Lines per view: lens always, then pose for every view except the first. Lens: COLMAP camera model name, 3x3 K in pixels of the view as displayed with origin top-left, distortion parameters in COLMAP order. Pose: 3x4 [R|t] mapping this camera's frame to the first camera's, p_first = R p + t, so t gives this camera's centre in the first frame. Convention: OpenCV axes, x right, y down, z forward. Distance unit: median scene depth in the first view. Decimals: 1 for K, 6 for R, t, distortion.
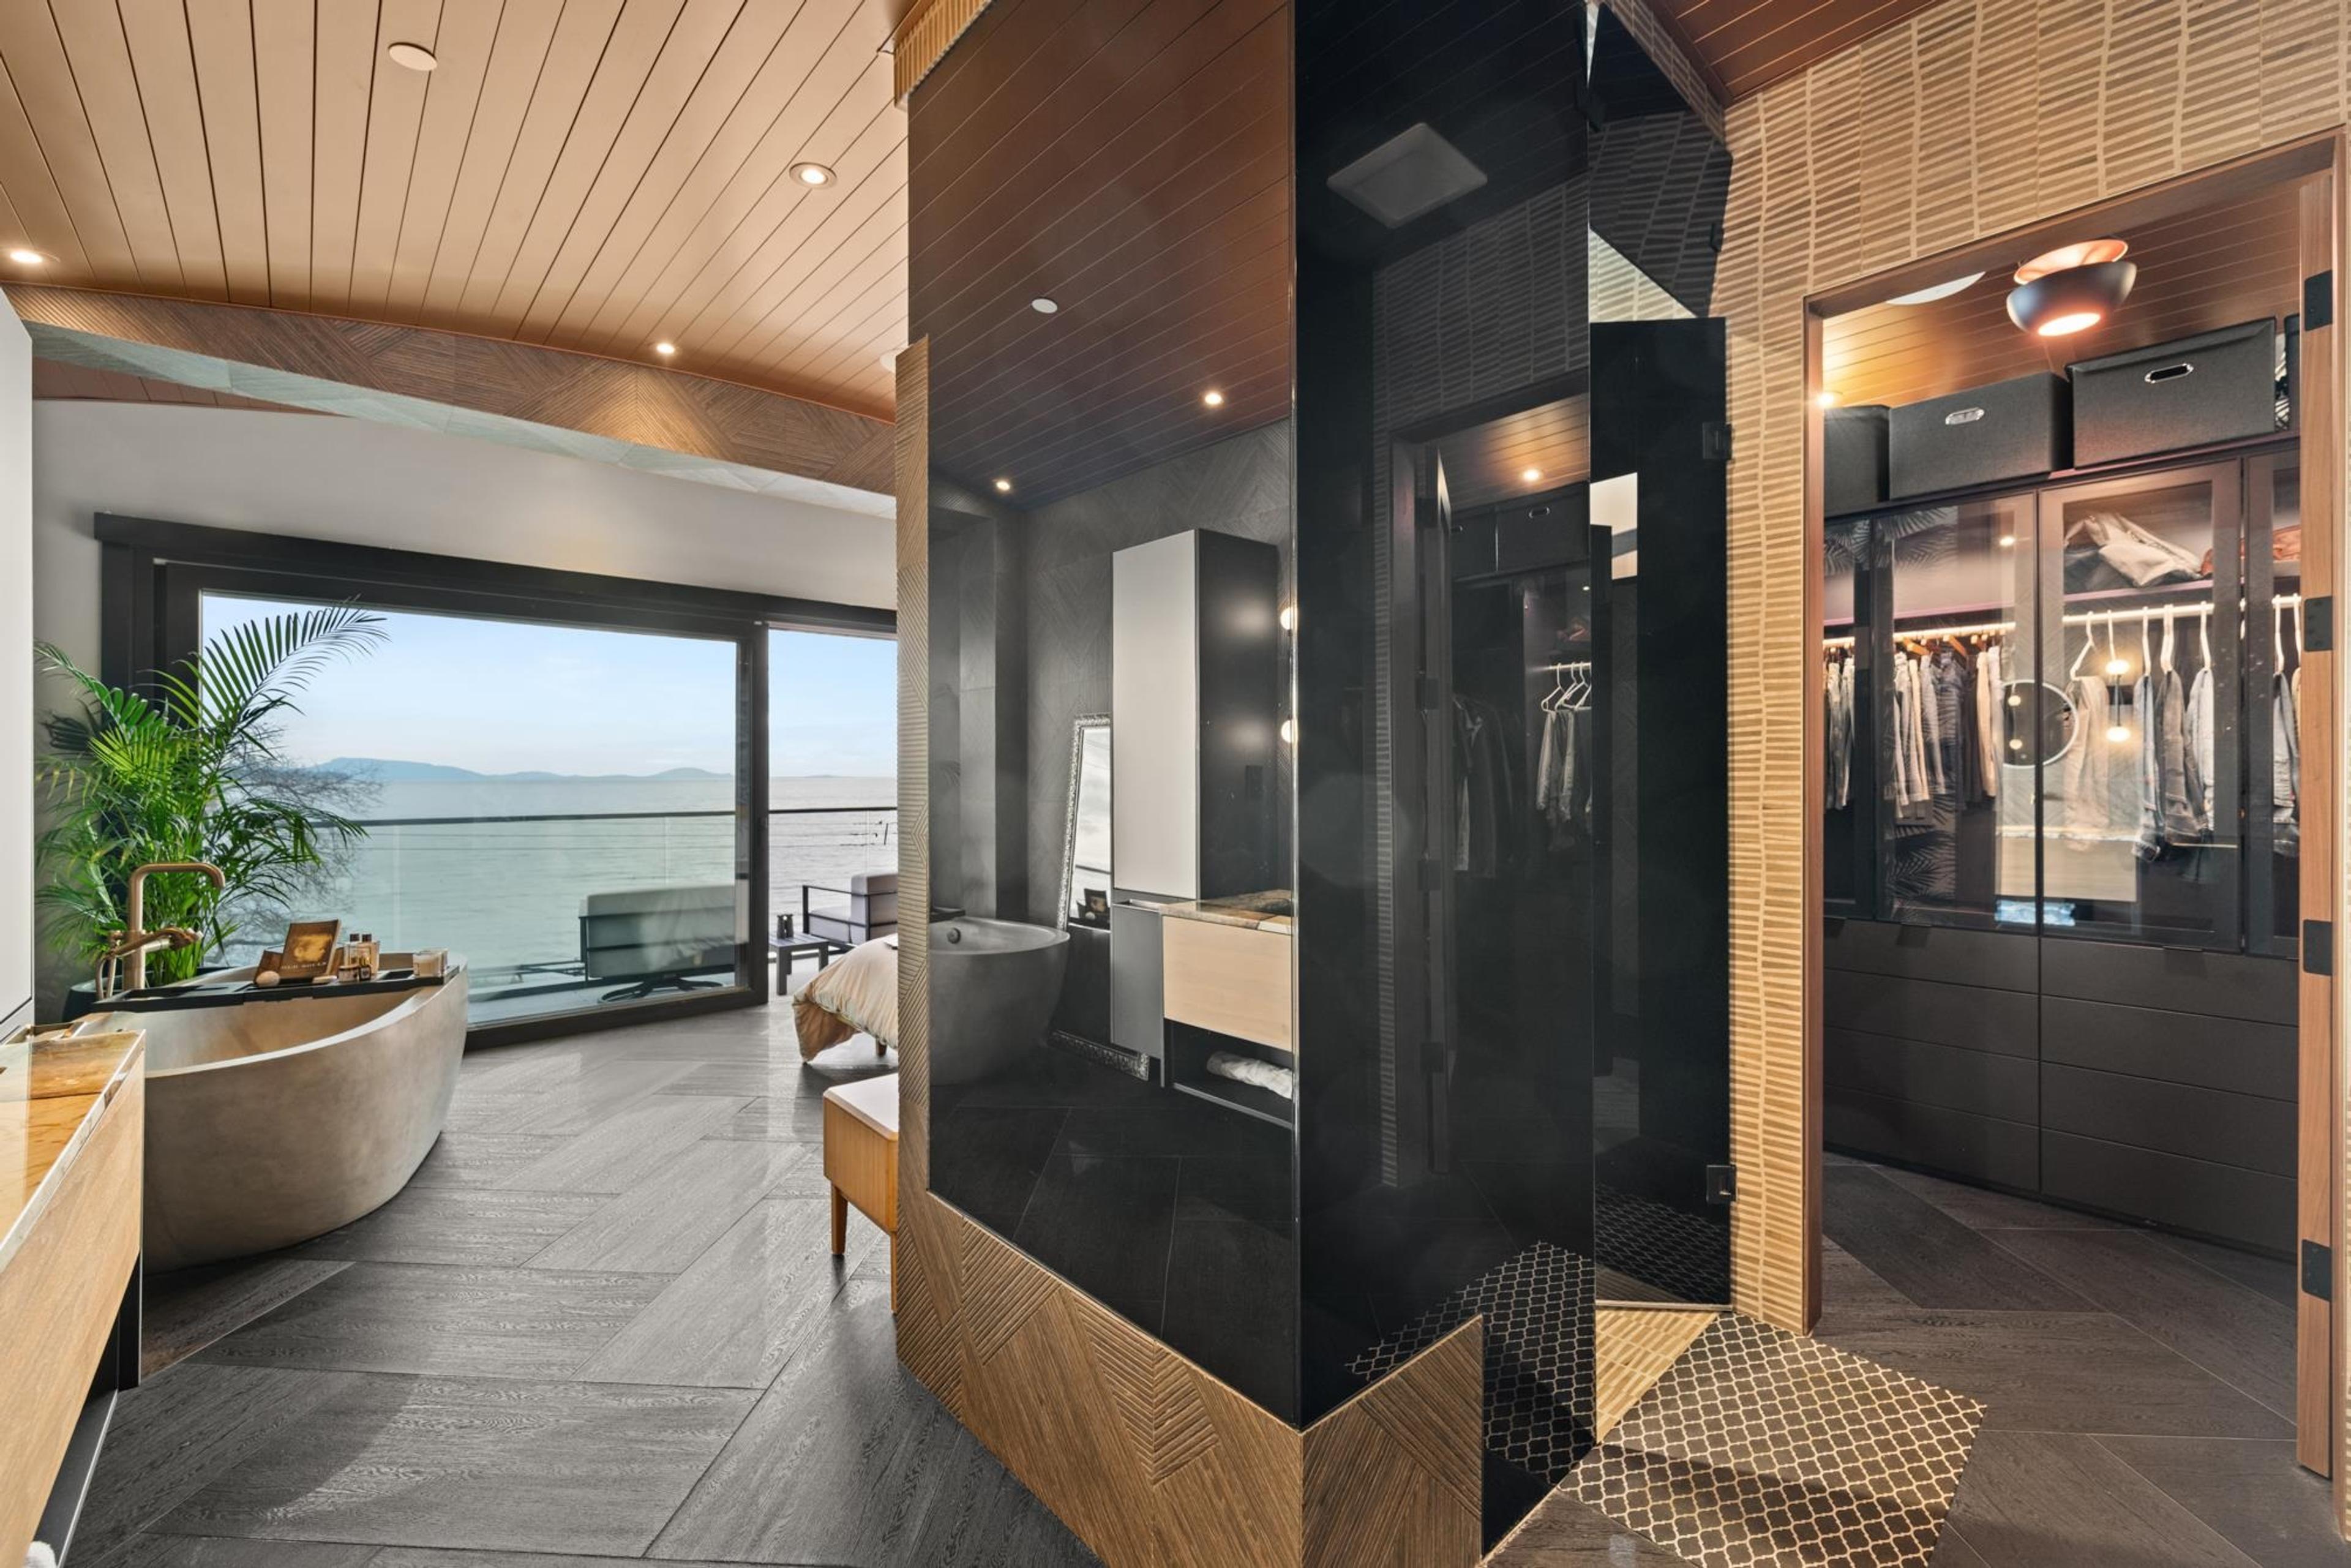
lens RADIAL K [[973.5, 0, 1188.9], [0, 973.5, 763.5], [0, 0, 1]] dist [-0.019498, -0.001029]
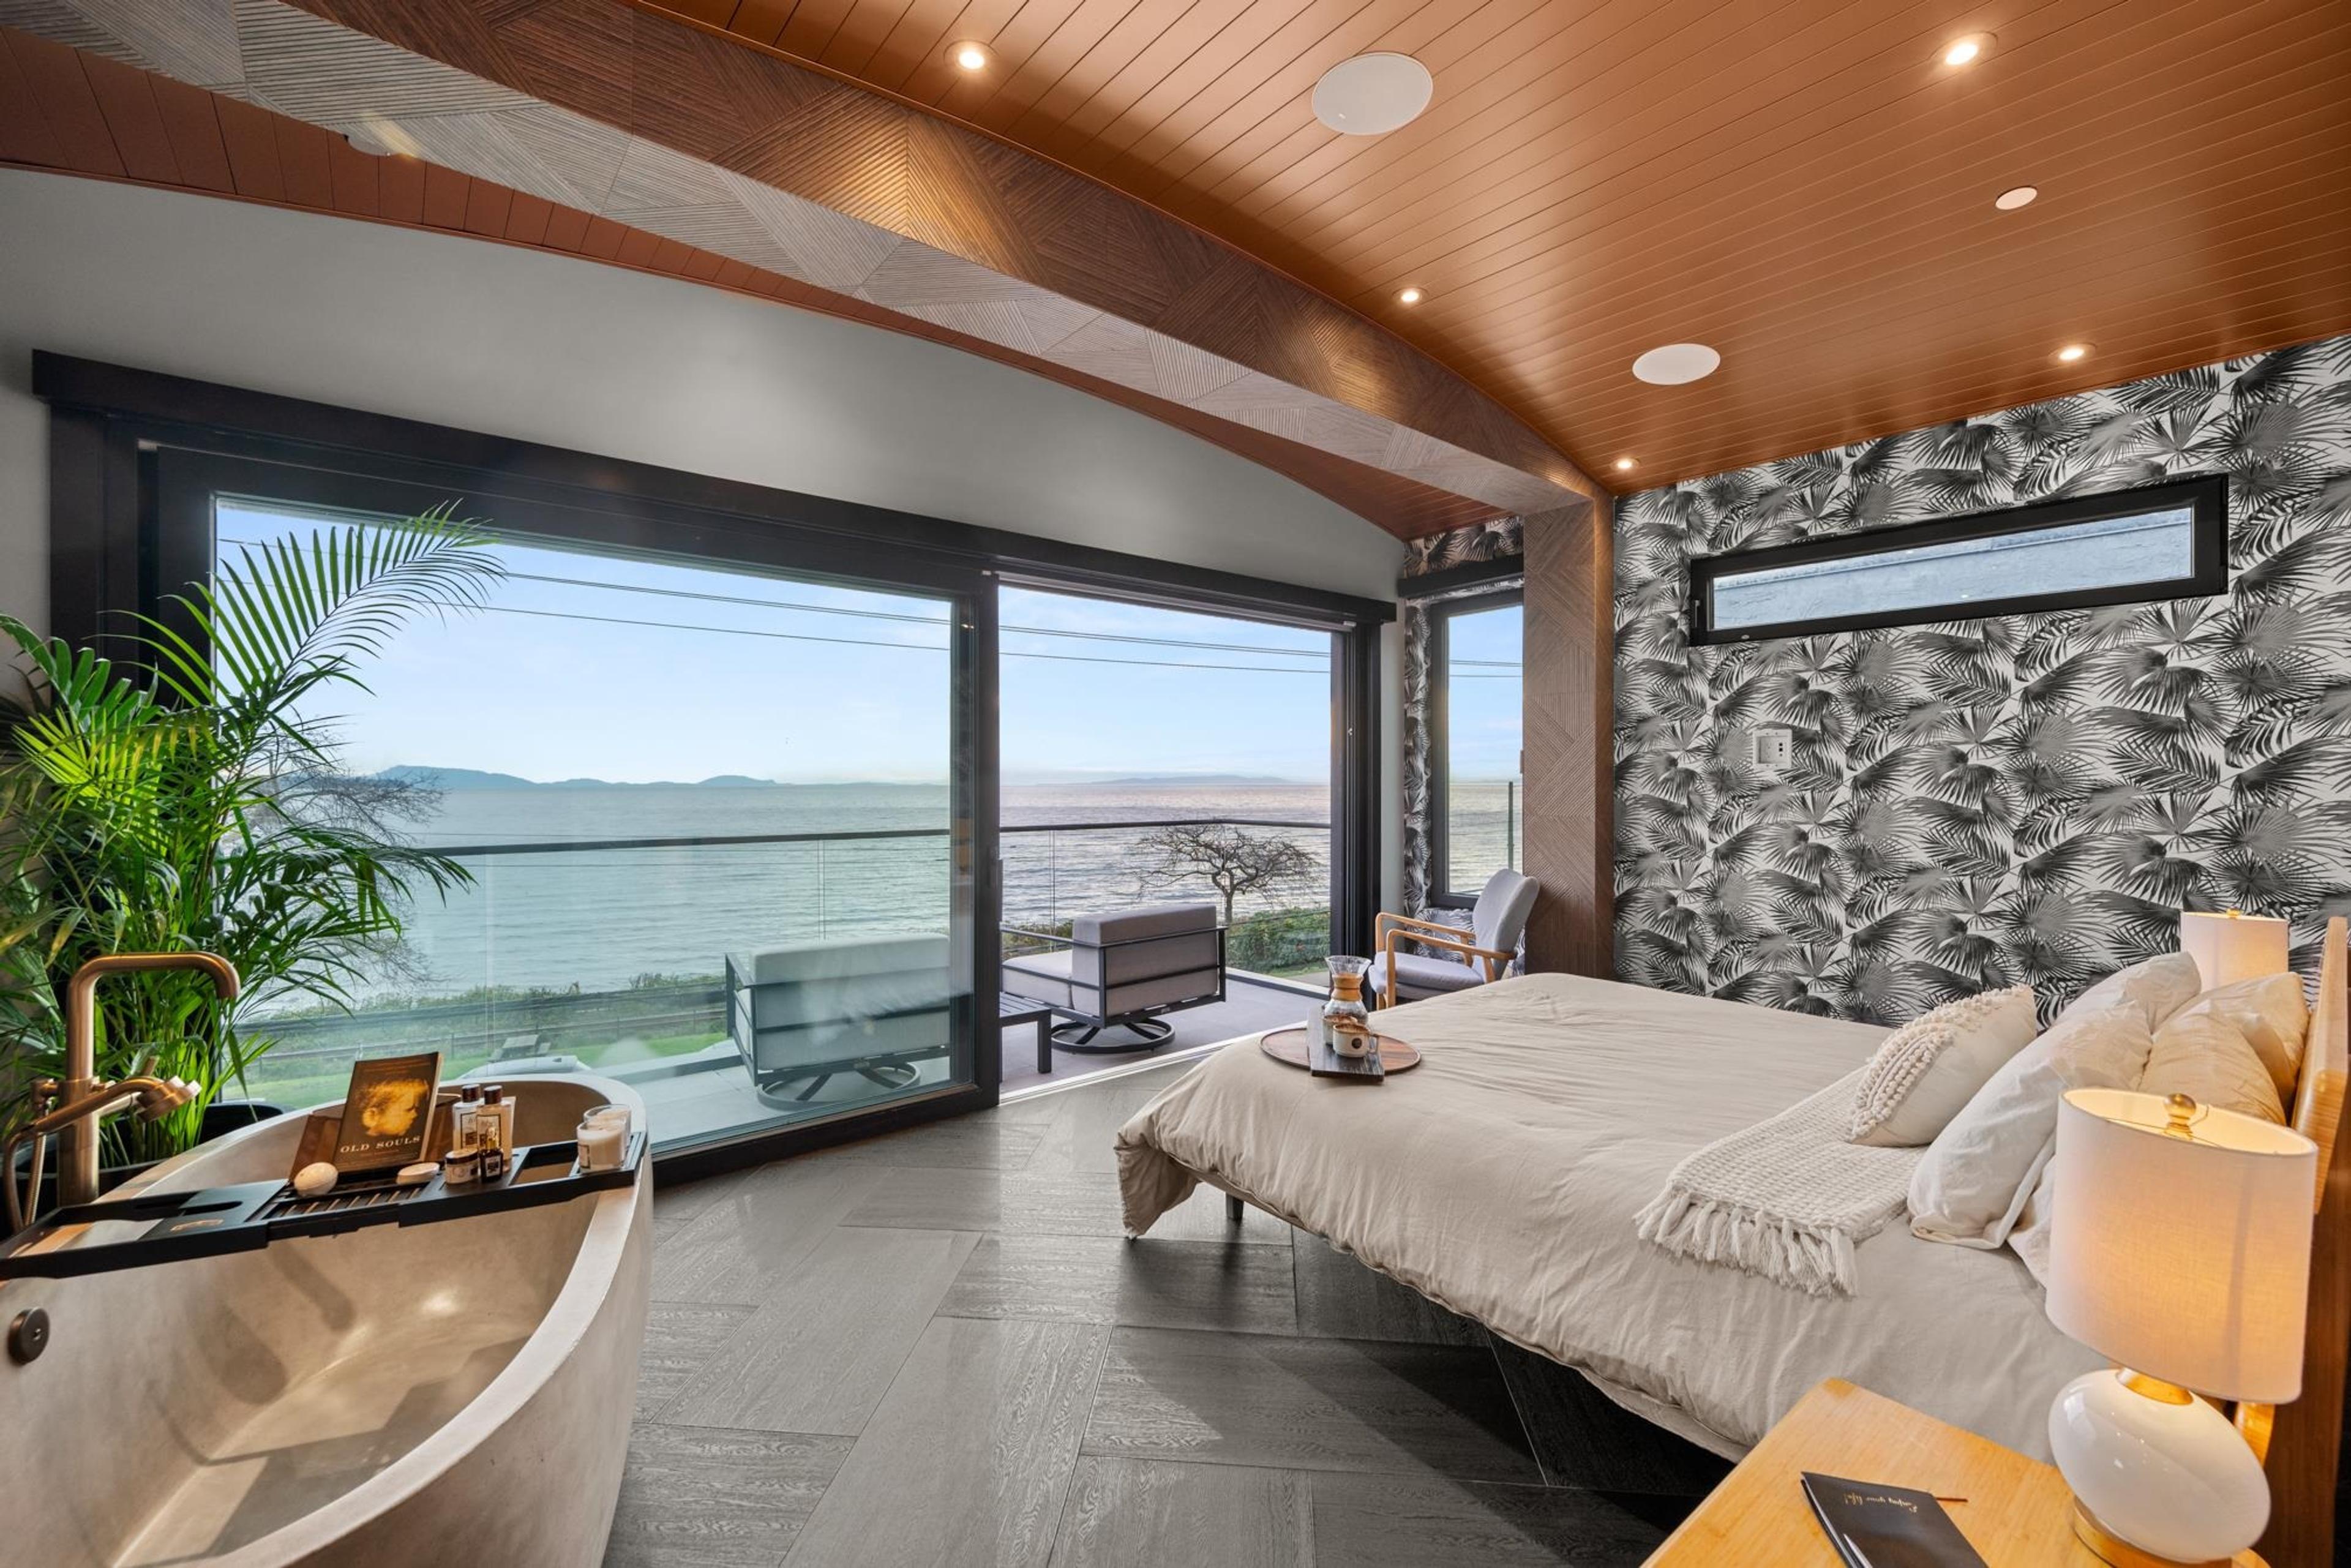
lens RADIAL K [[973.5, 0, 1179.5], [0, 973.5, 784.3], [0, 0, 1]] dist [-0.019498, -0.001029]
pose [[0.998882, 0.000522, -0.047265, -0.389560], [0.000117, 0.999909, 0.013524, 0.000175], [0.047267, -0.013515, 0.998791, 0.419366]]
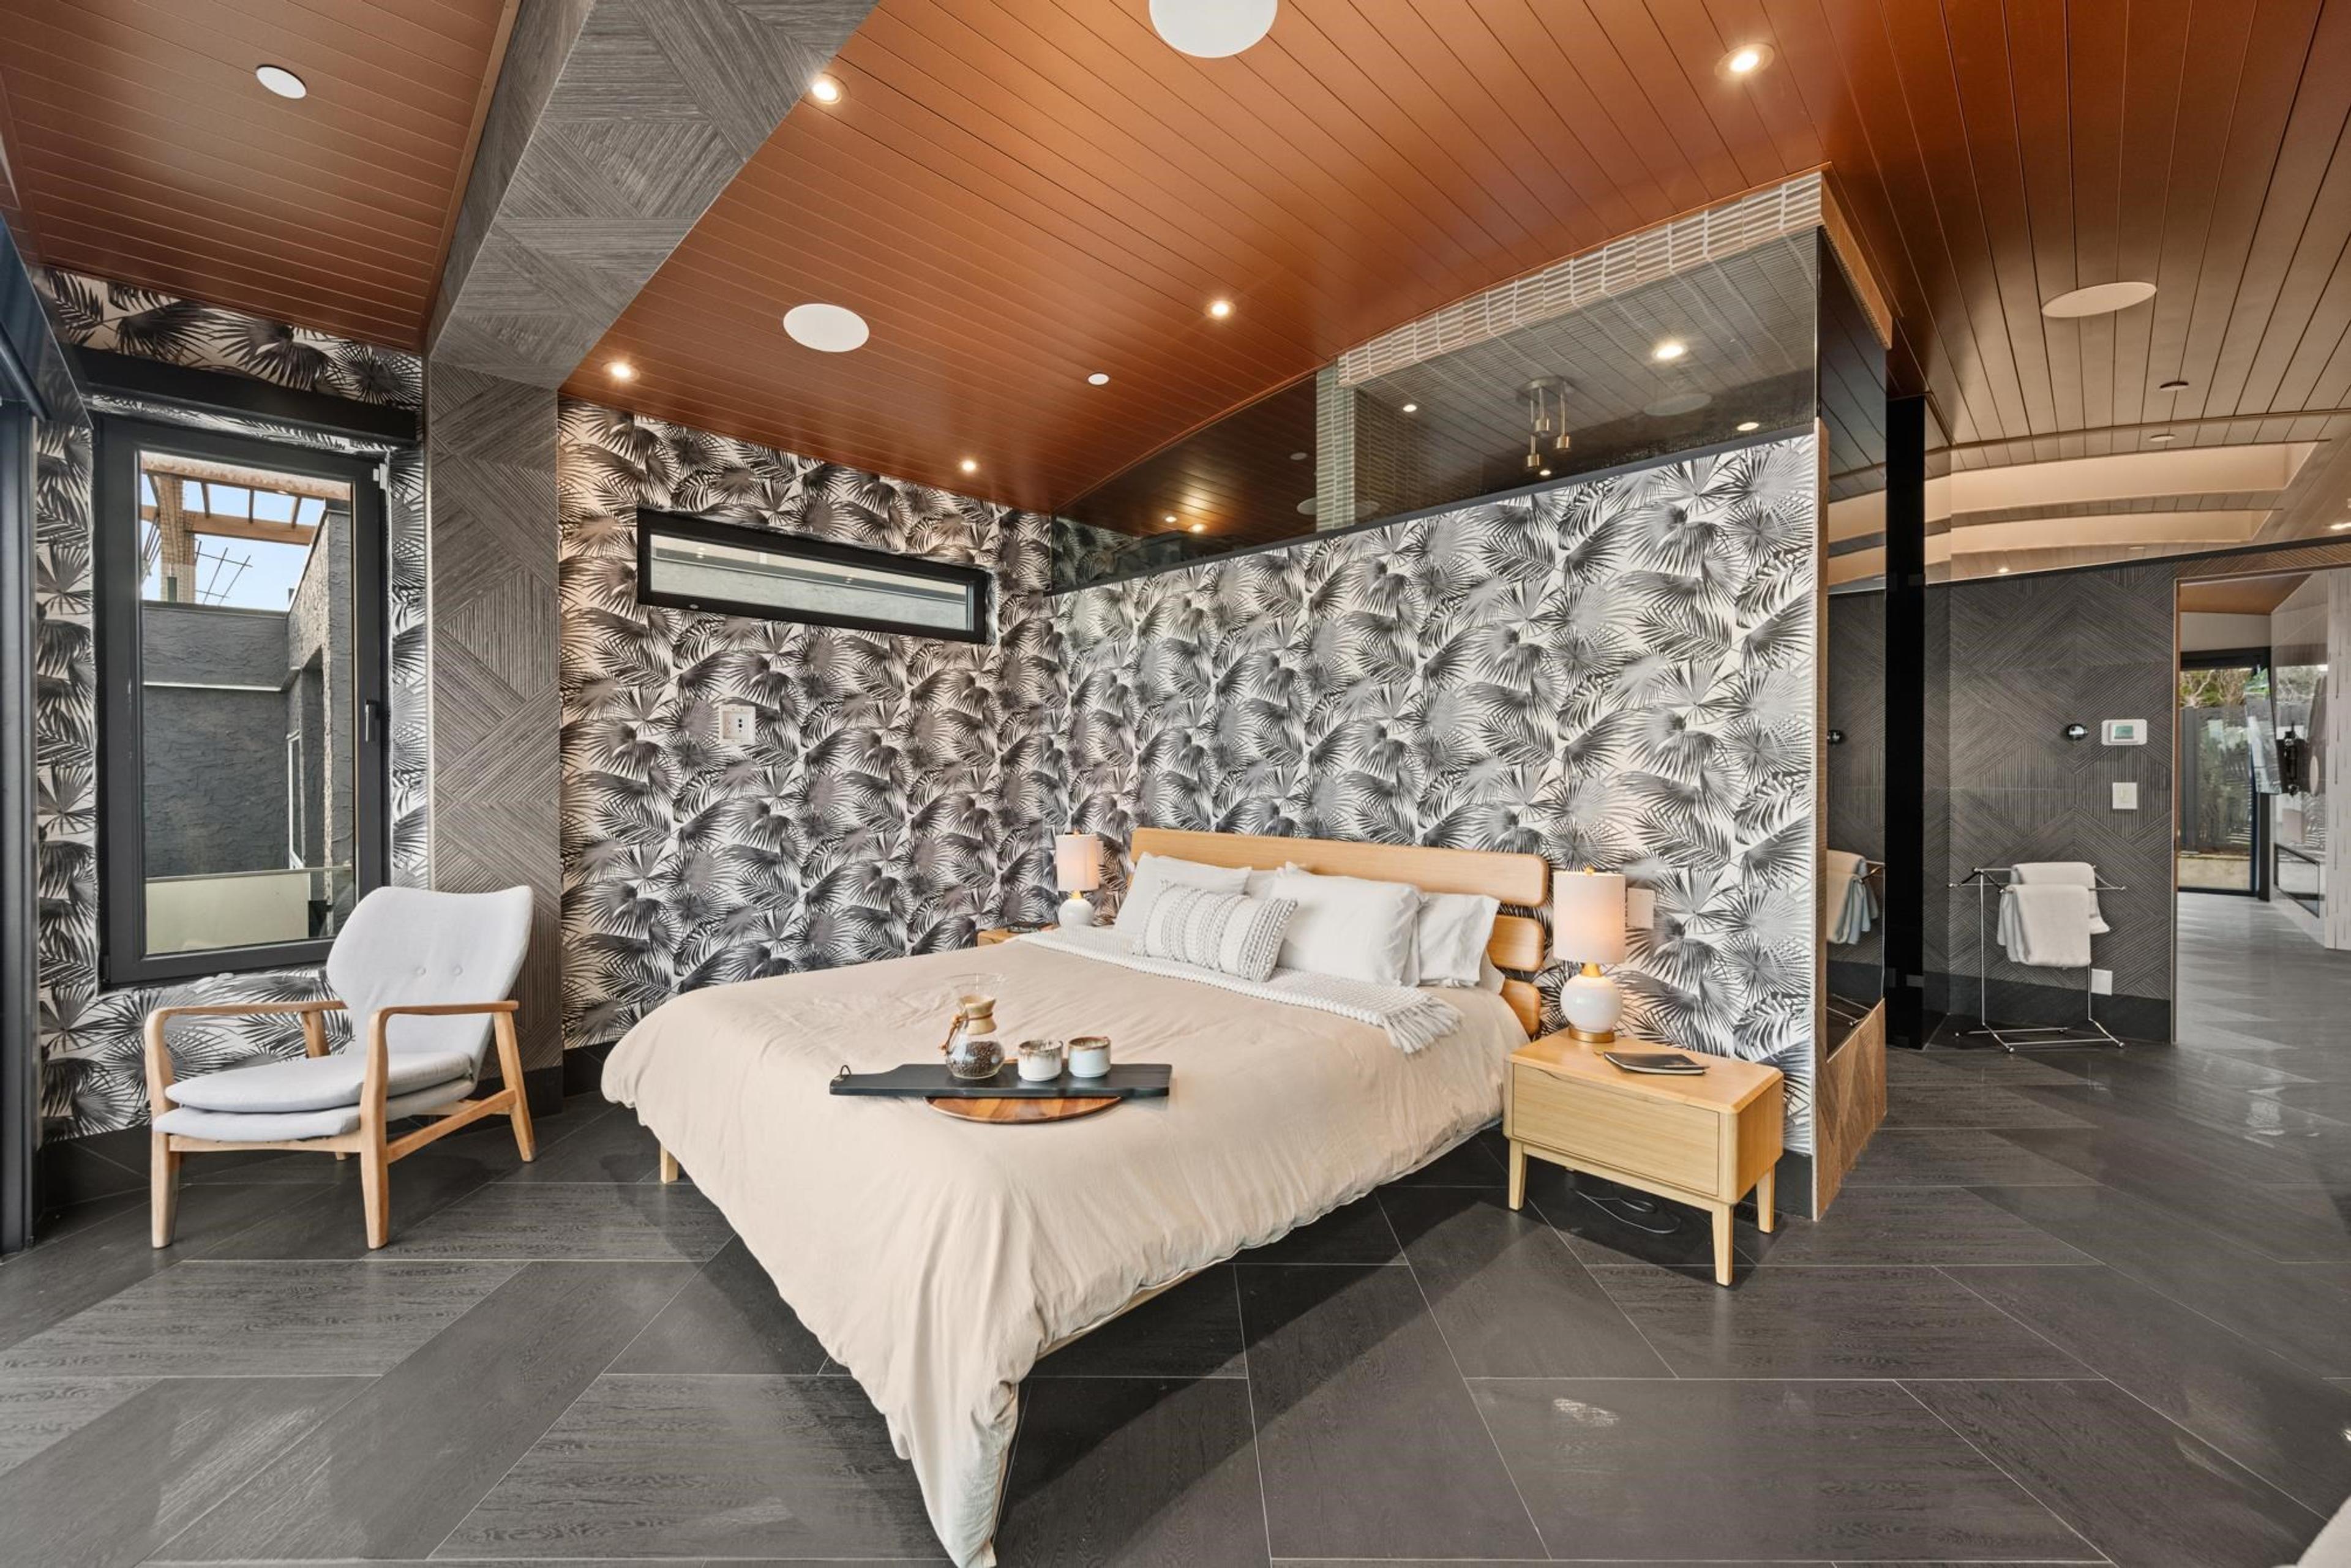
lens RADIAL K [[928.5, 0, 1155.6], [0, 928.5, 774.1], [0, 0, 1]] dist [-0.001277, -0.000348]
pose [[-0.041964, -0.001685, 0.999118, -0.865170], [-0.009852, 0.999951, 0.001273, 0.026205], [-0.999071, -0.009789, -0.041979, 1.129491]]
